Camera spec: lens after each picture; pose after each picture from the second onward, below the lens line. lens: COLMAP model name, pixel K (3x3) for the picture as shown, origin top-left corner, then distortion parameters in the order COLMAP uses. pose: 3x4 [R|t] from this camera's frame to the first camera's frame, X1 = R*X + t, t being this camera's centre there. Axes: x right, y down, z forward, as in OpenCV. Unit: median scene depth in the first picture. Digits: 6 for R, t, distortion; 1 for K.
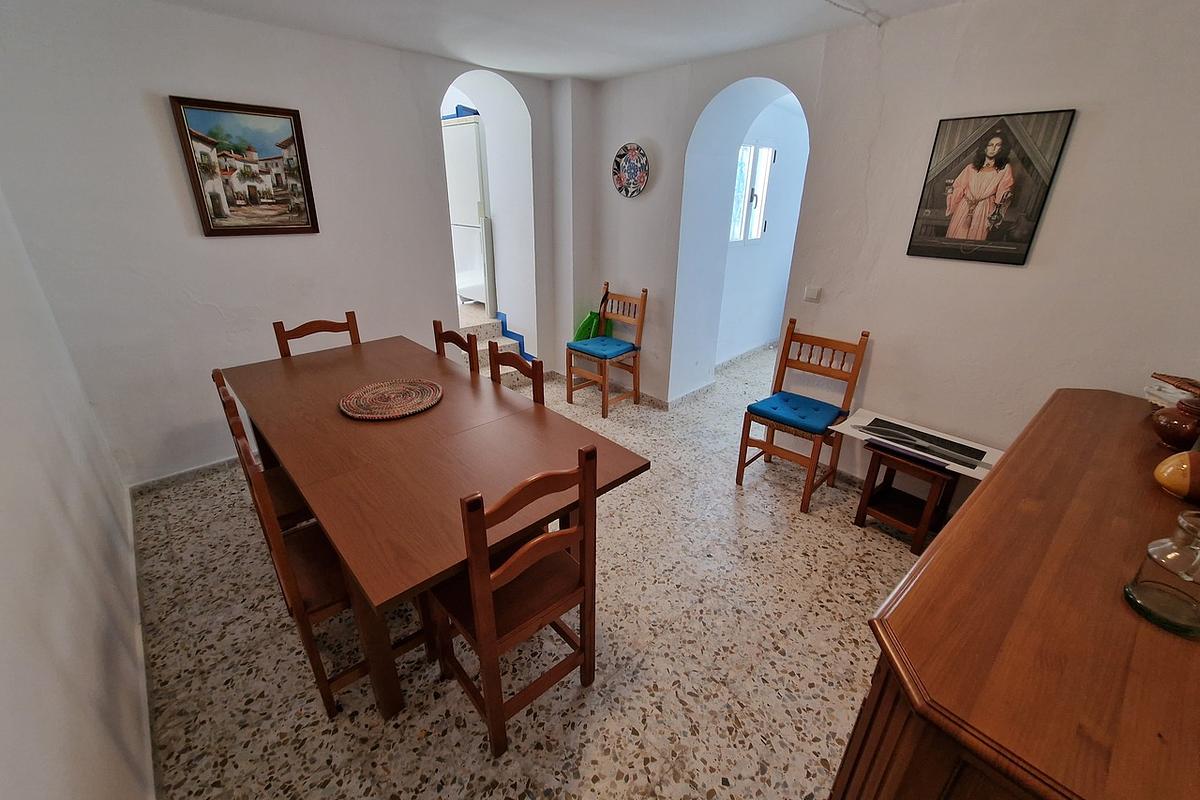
lens RADIAL K [[492.3, 0, 596.6], [0, 492.3, 402.8], [0, 0, 1]] dist [-0.000615, -0.003636]
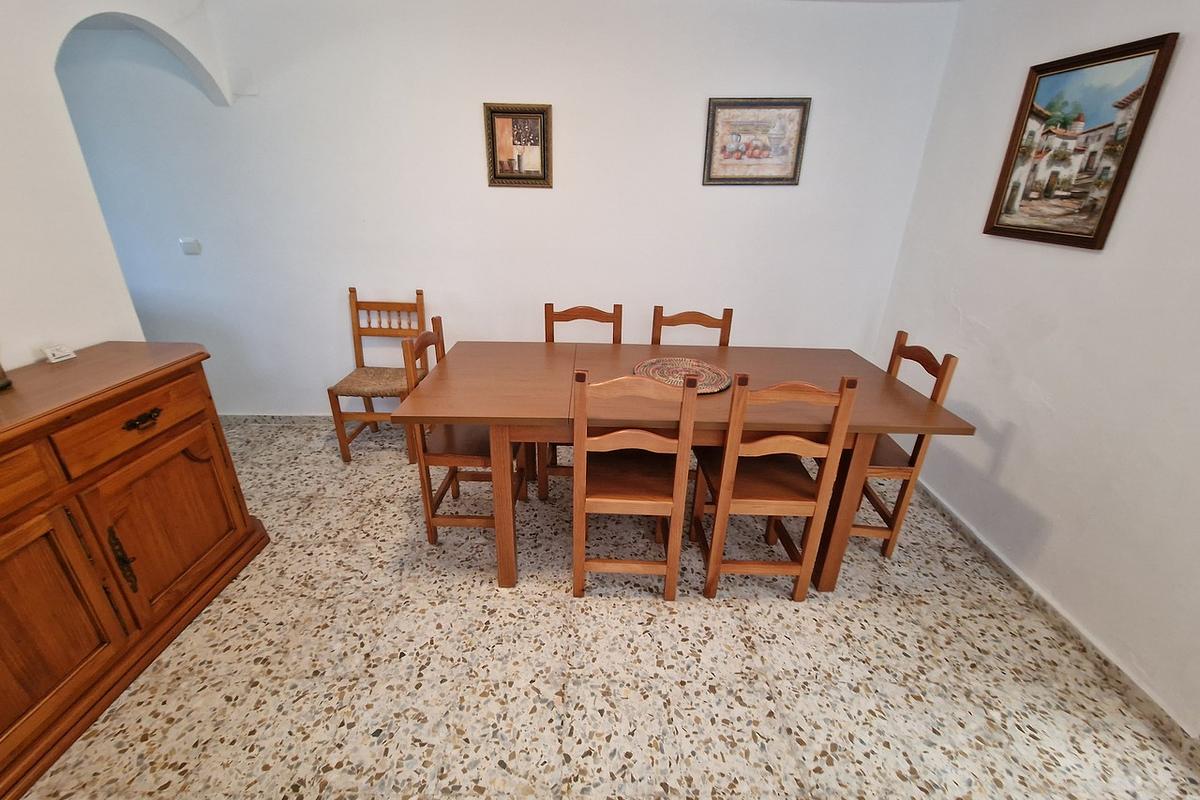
lens RADIAL K [[492.3, 0, 595.3], [0, 492.3, 397.8], [0, 0, 1]] dist [-0.000615, -0.003636]
pose [[-0.677555, 0.262929, -0.686868, 0.334492], [-0.322804, 0.732838, 0.598954, -0.426993], [0.660845, 0.627548, -0.411664, 1.095946]]
